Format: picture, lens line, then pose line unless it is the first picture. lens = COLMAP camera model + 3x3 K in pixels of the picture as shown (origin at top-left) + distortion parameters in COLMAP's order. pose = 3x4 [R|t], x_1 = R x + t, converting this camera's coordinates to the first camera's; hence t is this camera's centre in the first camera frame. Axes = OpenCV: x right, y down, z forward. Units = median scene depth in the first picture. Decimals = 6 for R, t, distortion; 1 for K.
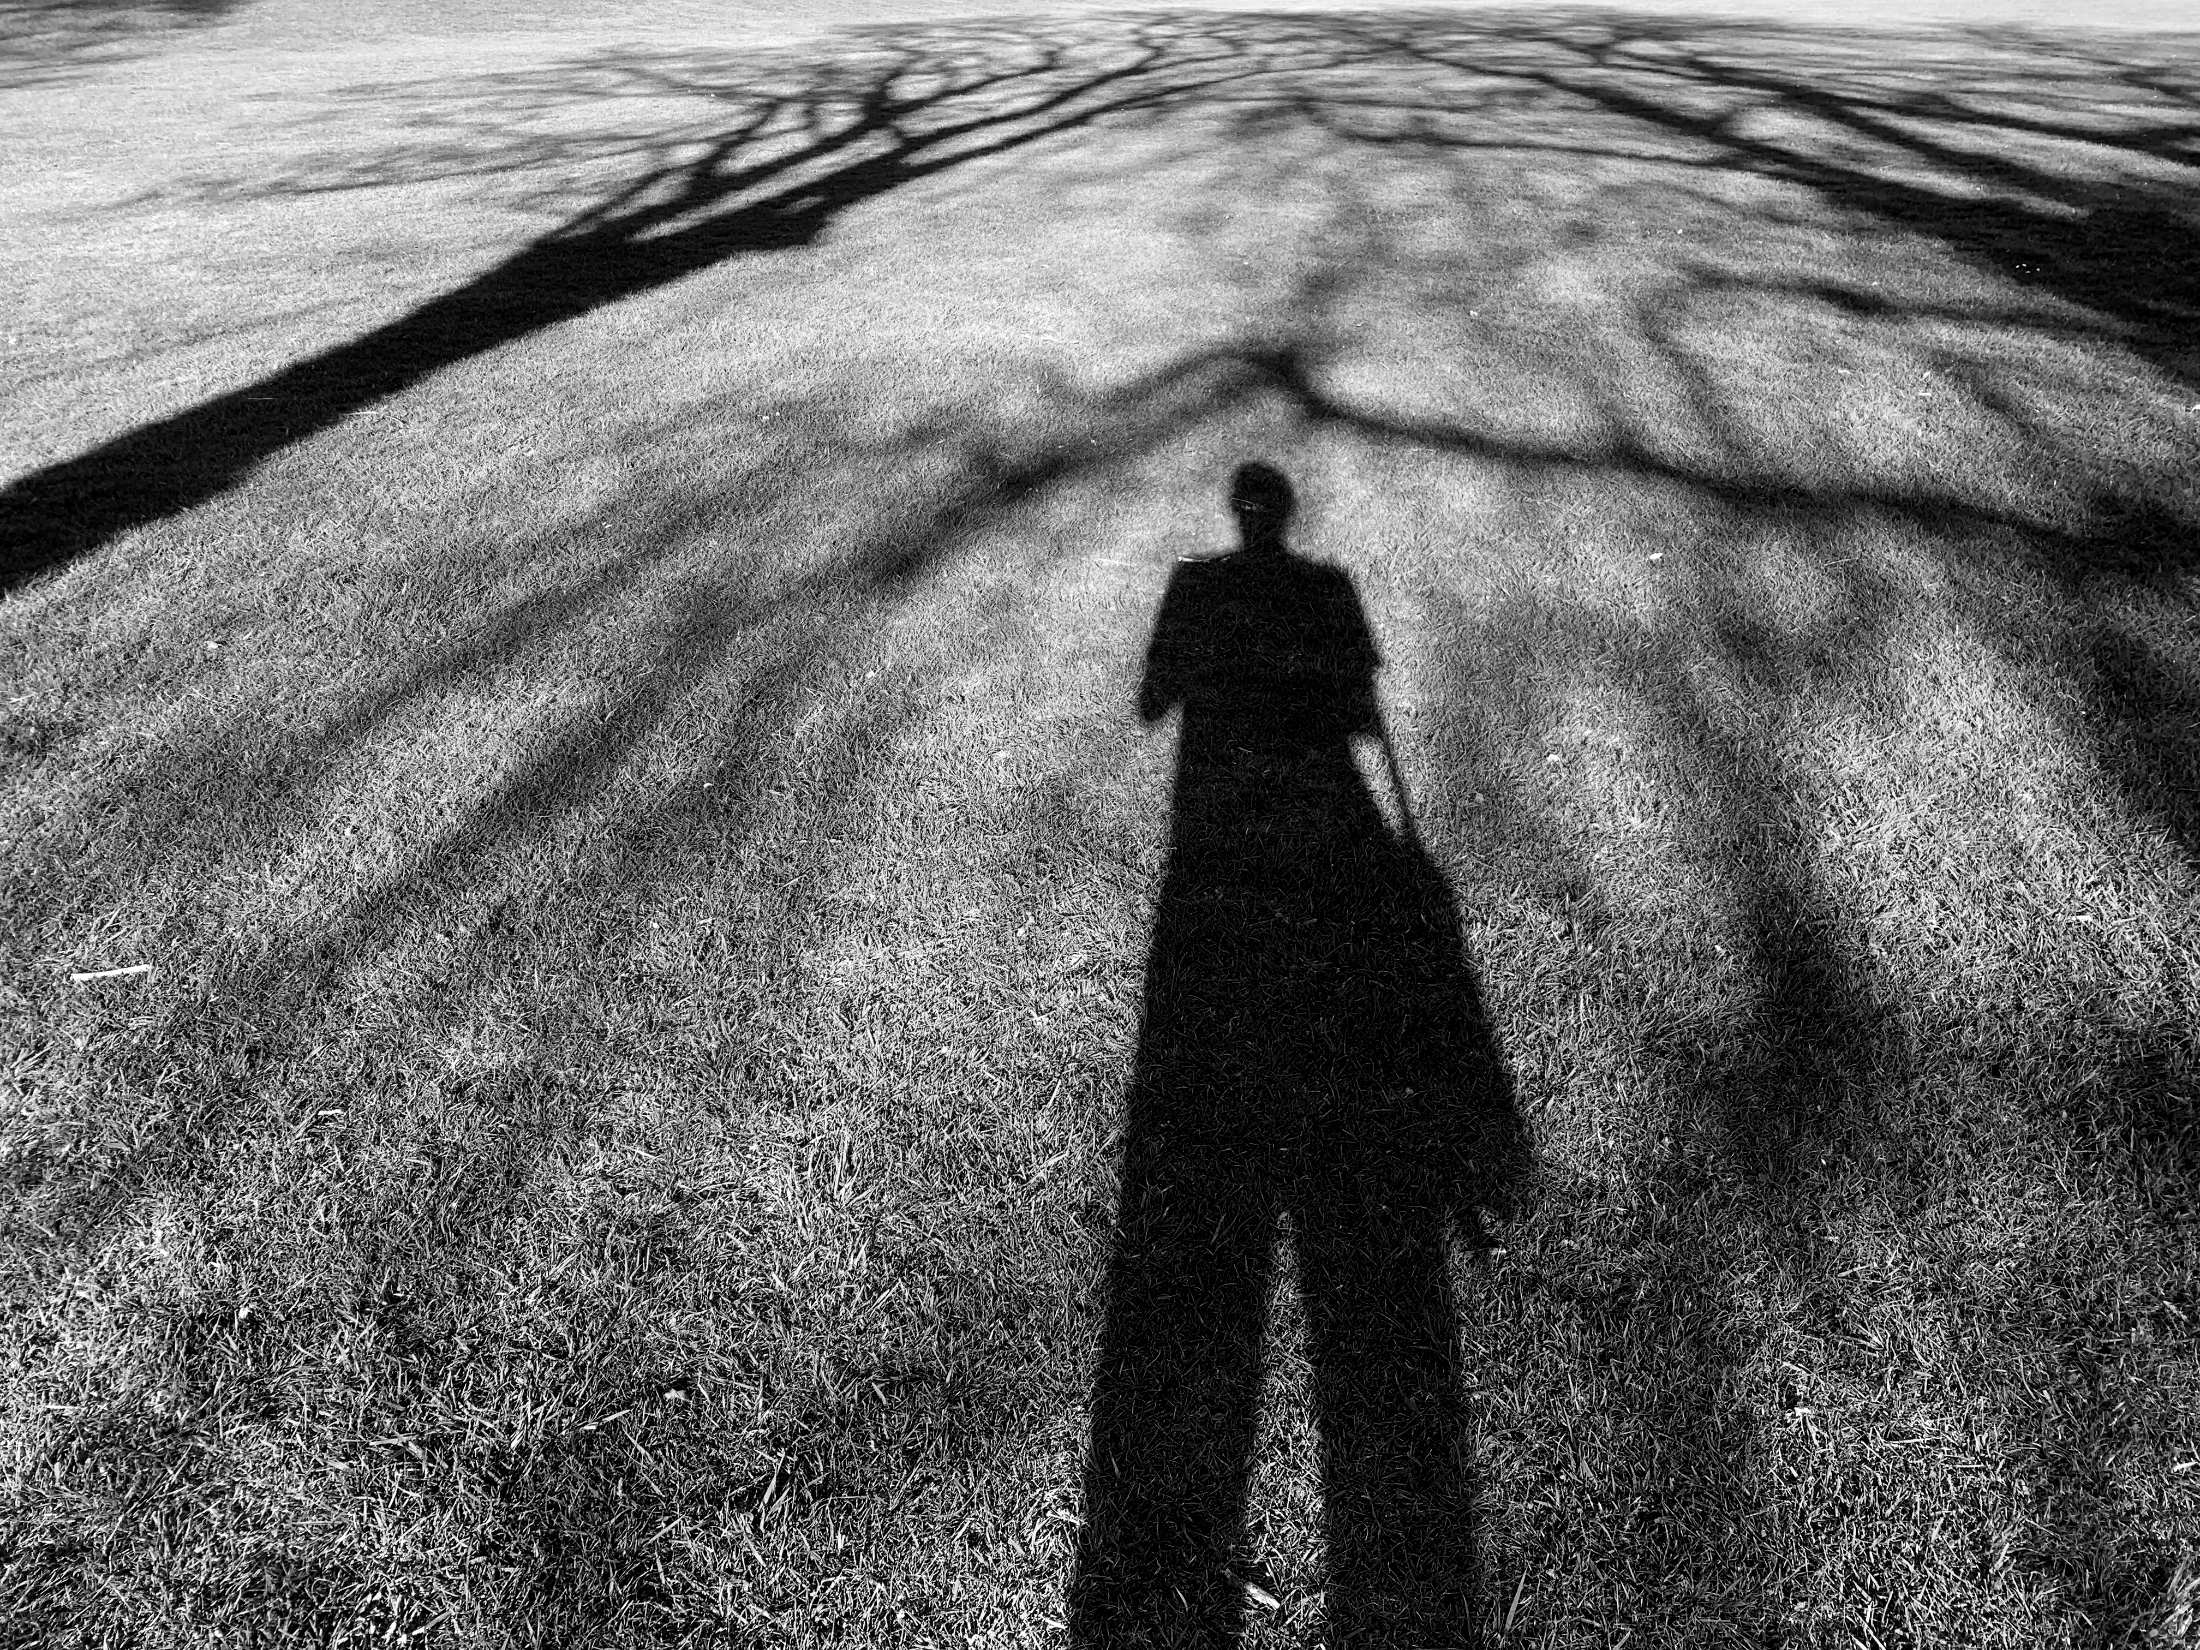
lens RADIAL K [[1801.7, 0, 1059.5], [0, 1801.7, 825.6], [0, 0, 1]] dist [0.020903, -0.011027]
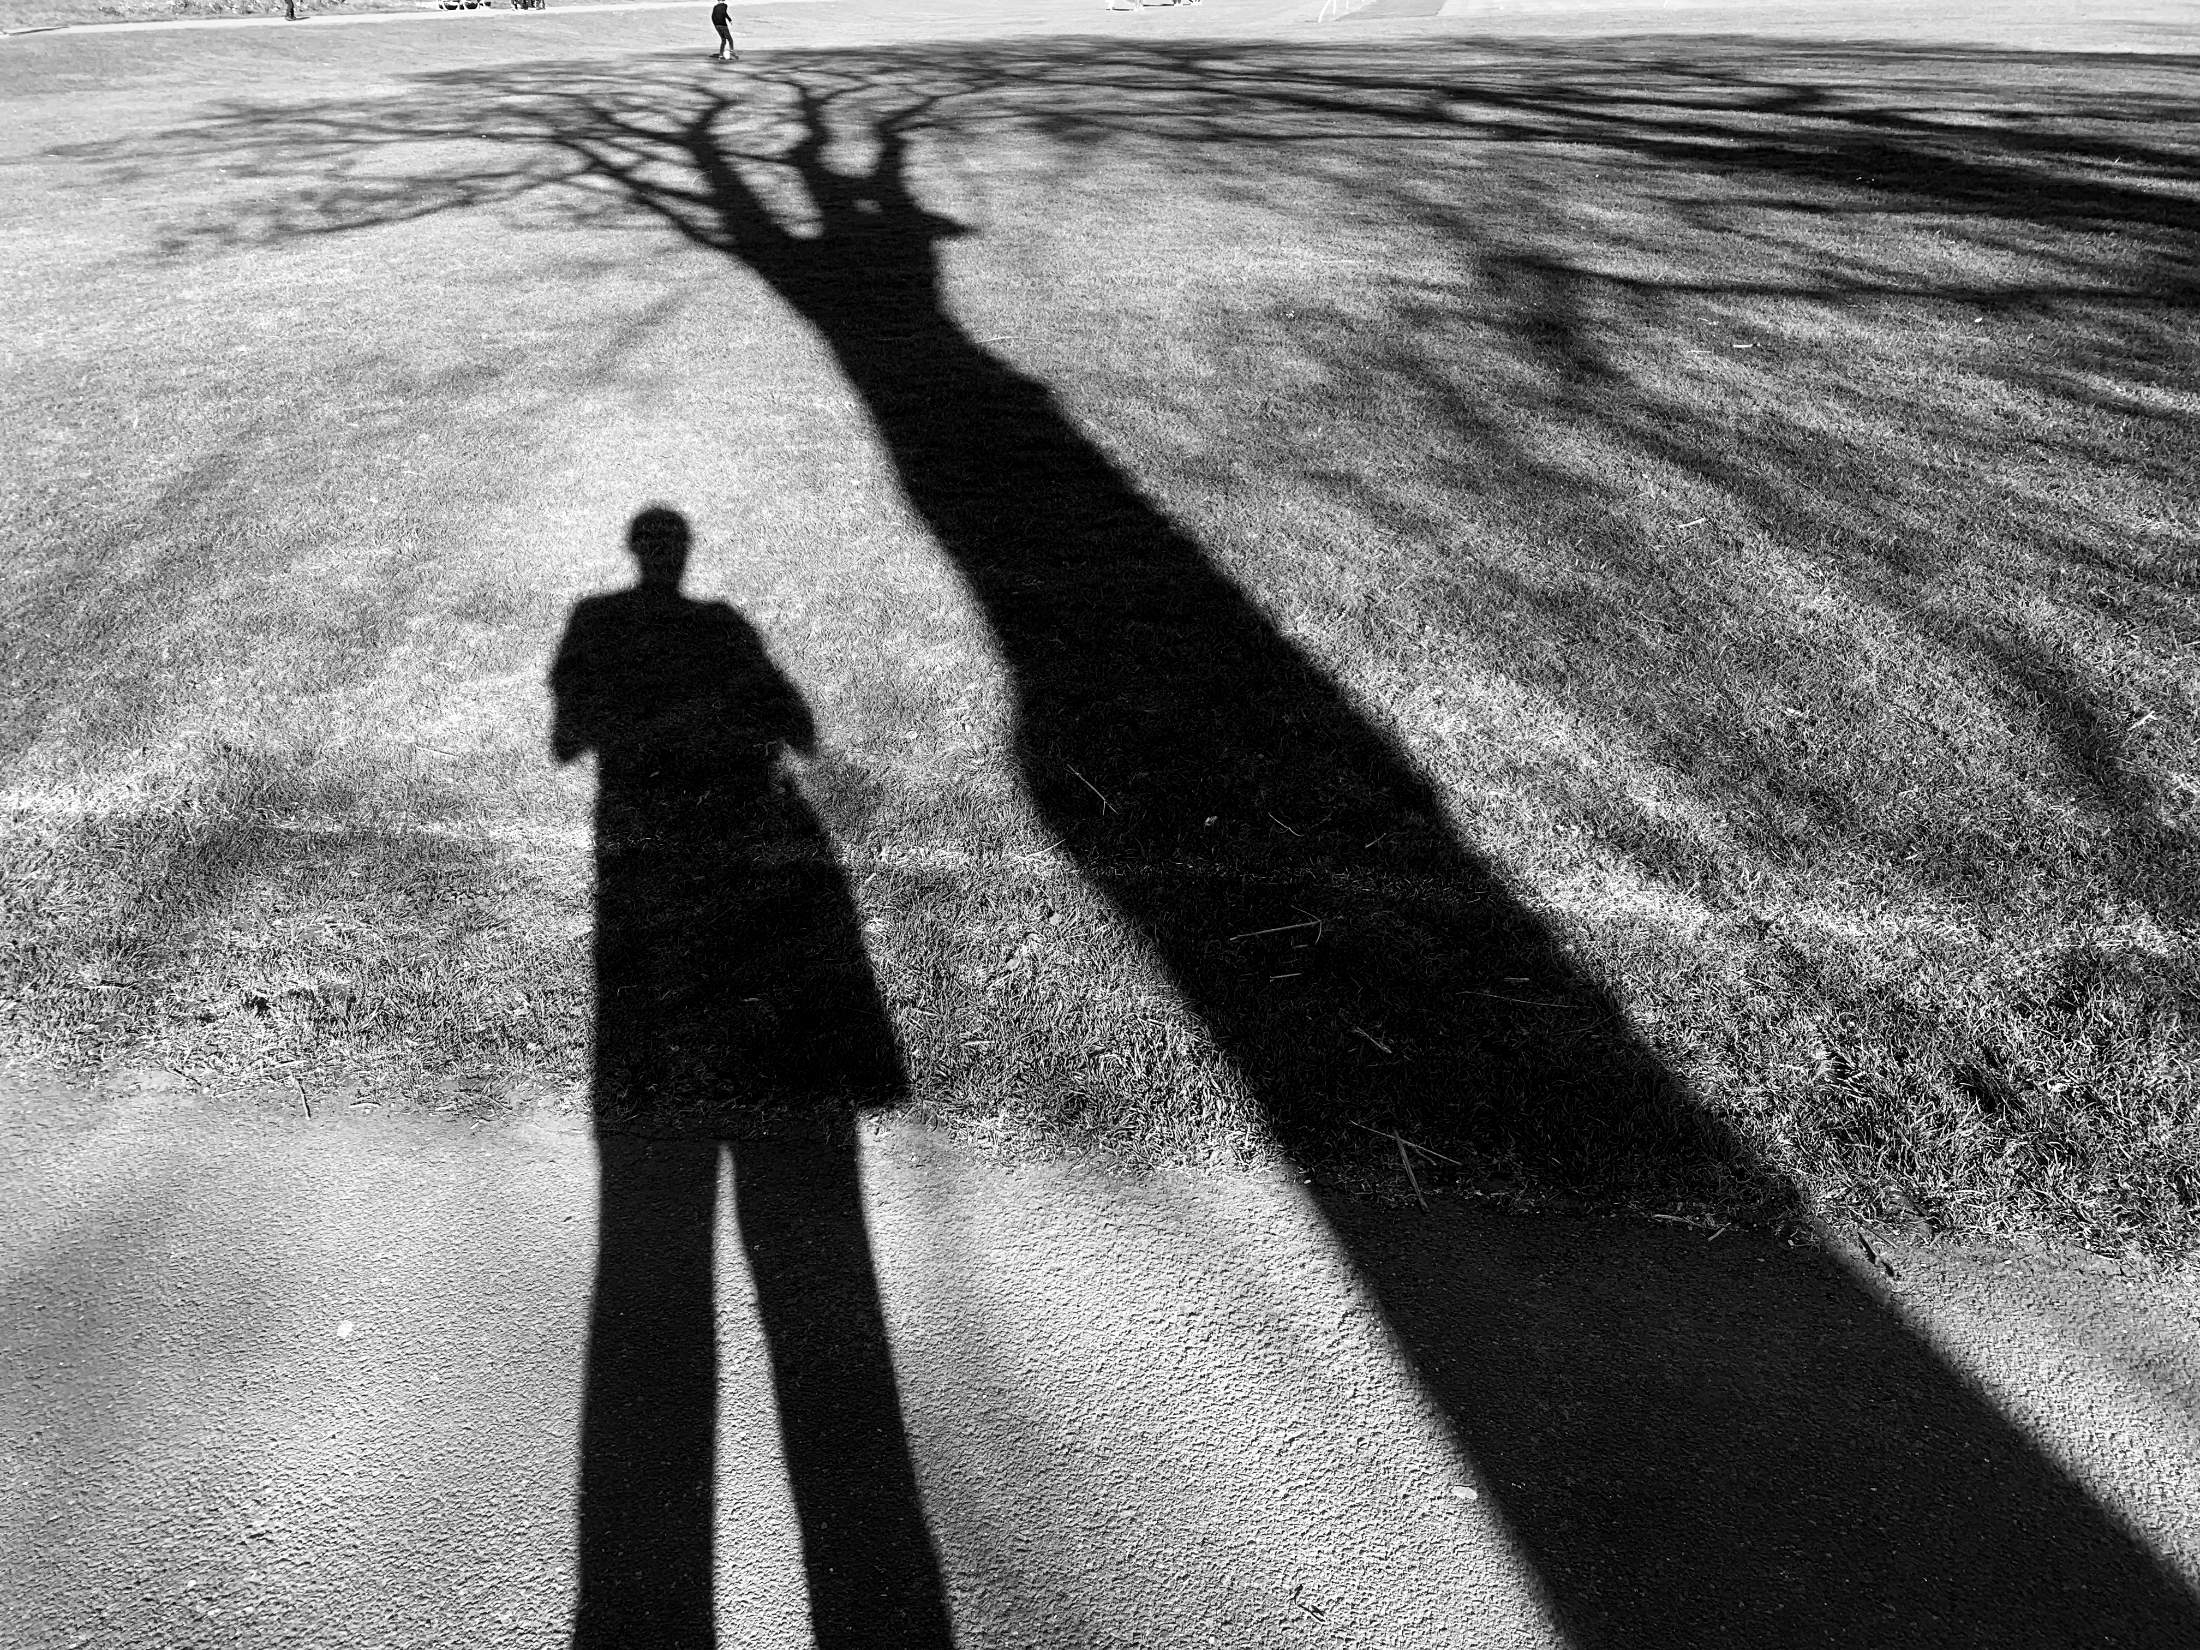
lens RADIAL K [[1801.7, 0, 1059.5], [0, 1801.7, 825.6], [0, 0, 1]] dist [0.020903, -0.011027]
pose [[0.944042, -0.158346, 0.289330, -0.869434], [0.163851, 0.986471, 0.005259, 0.133699], [-0.286248, 0.042442, 0.957215, -0.281321]]
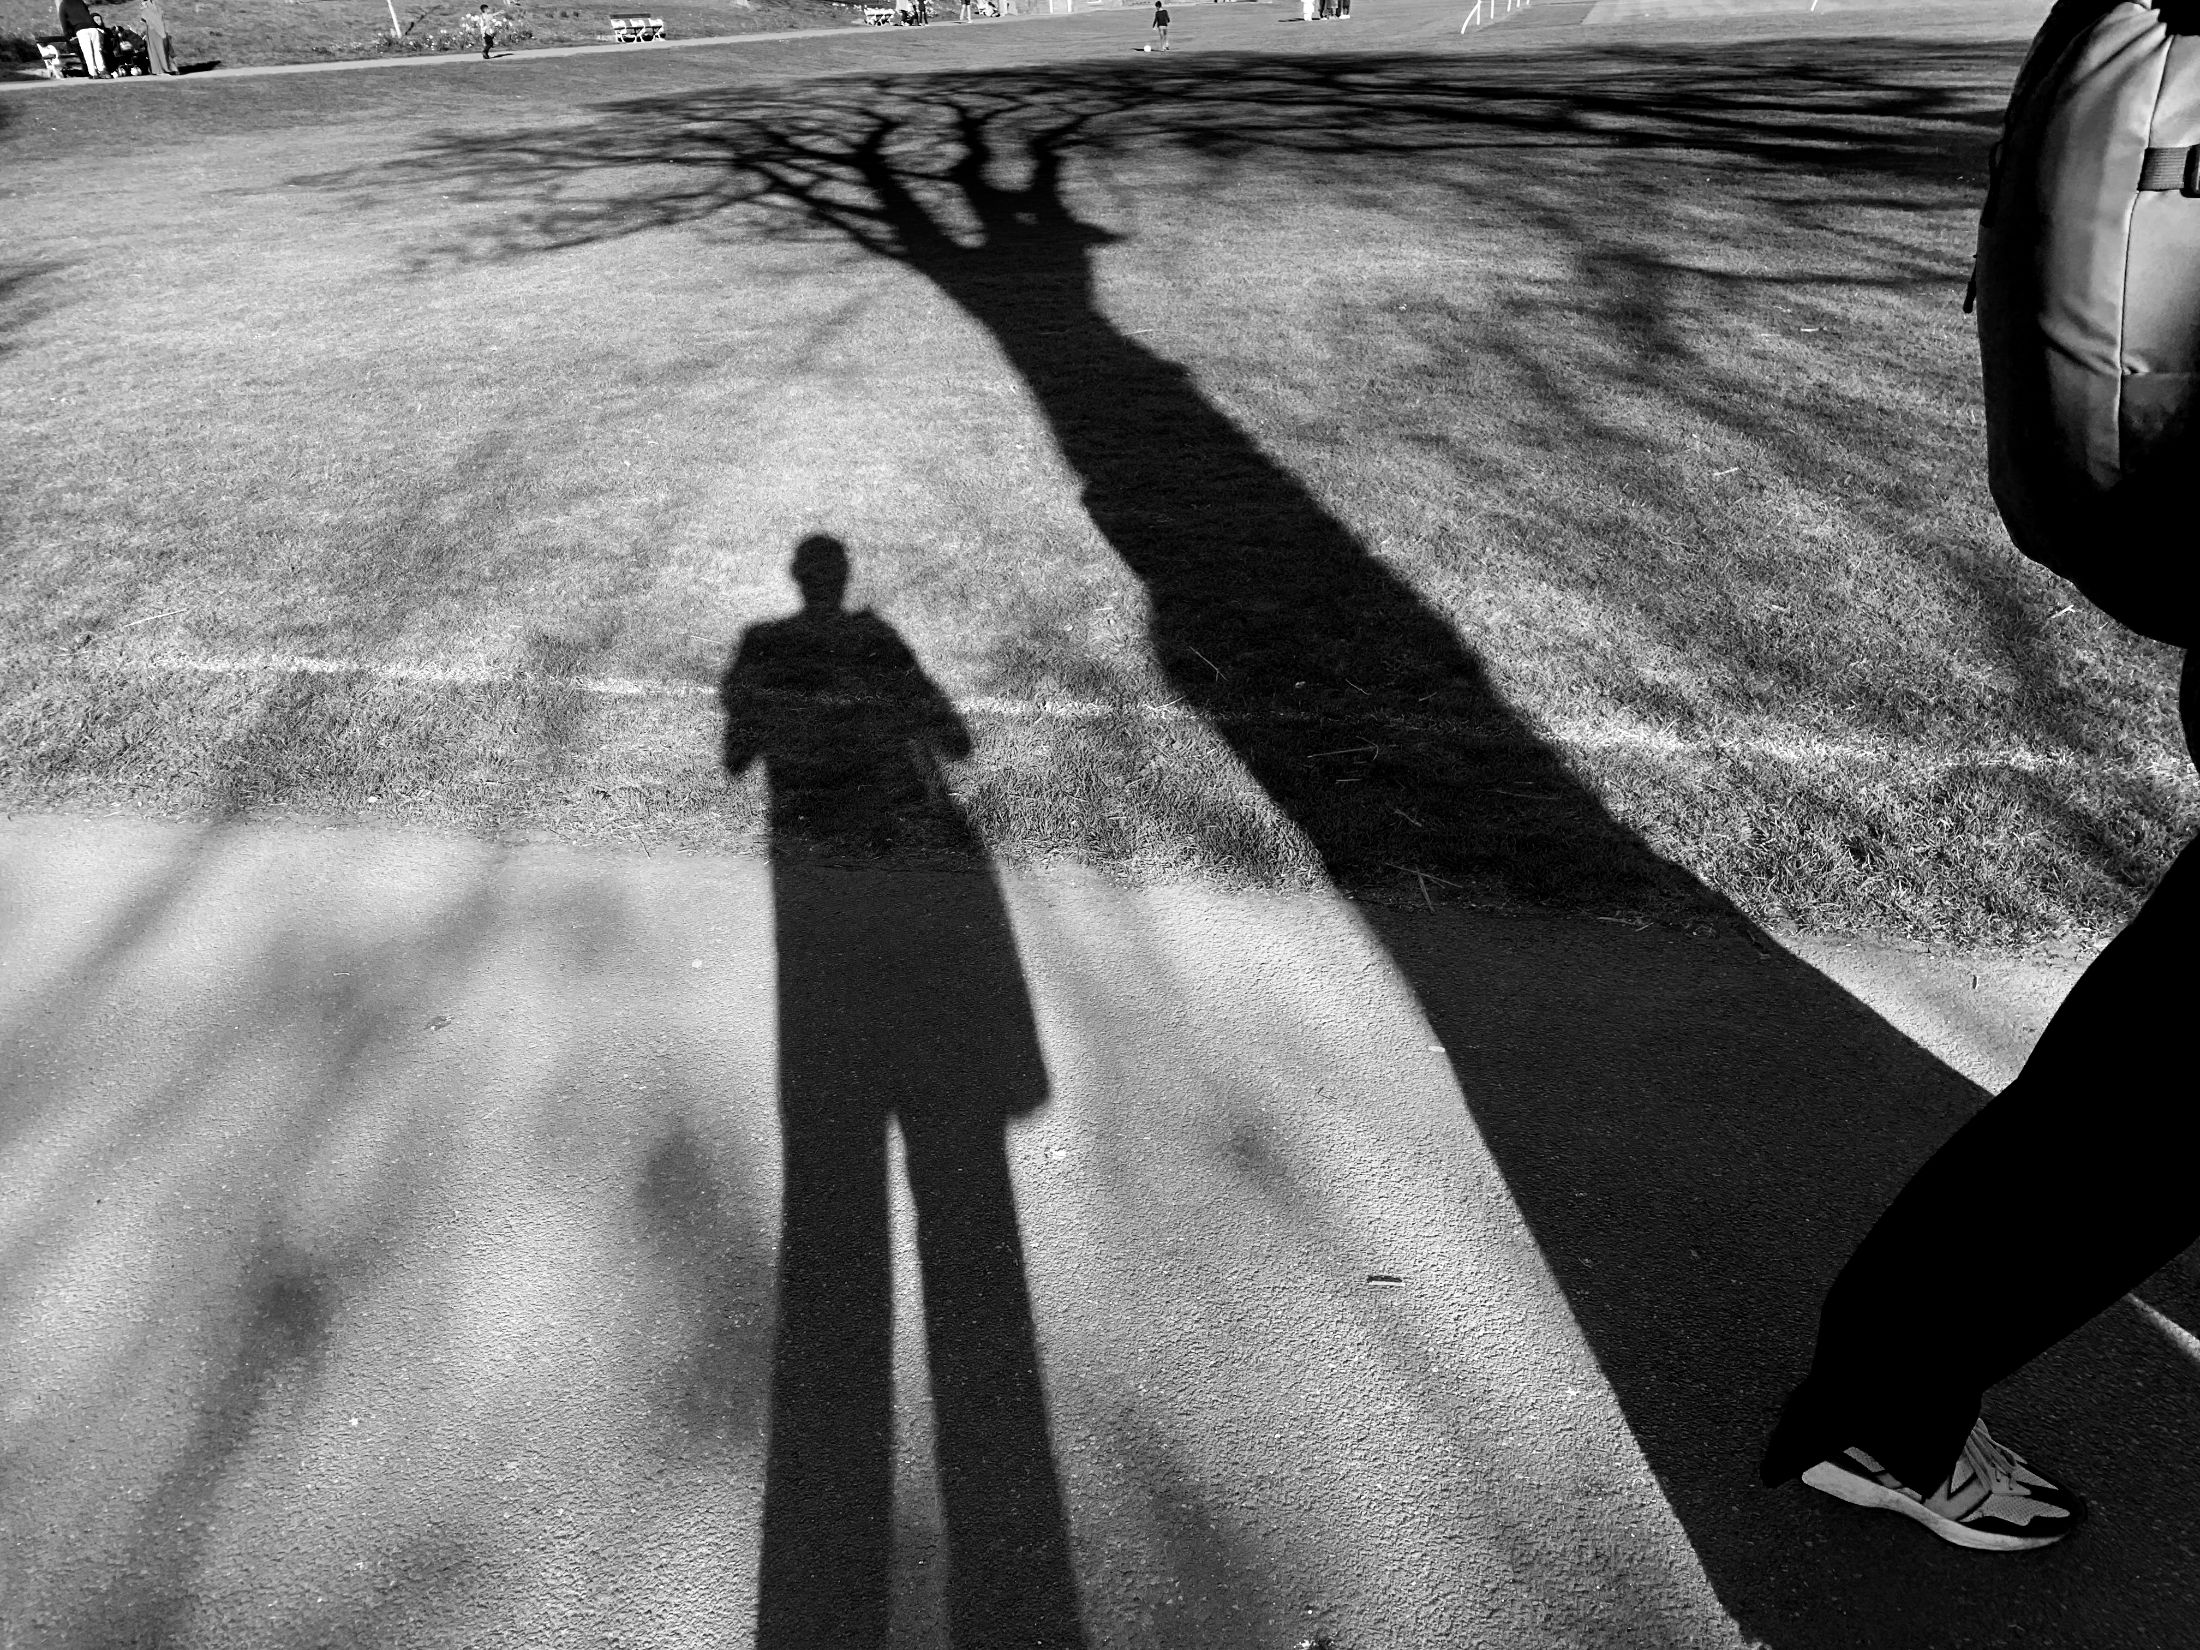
lens RADIAL K [[1797.0, 0, 1041.3], [0, 1797.0, 820.8], [0, 0, 1]] dist [0.016298, -0.004440]
pose [[0.967719, -0.142650, 0.207776, -0.932865], [0.149191, 0.988678, -0.016076, 0.206589], [-0.203131, 0.046555, 0.978044, -0.476191]]
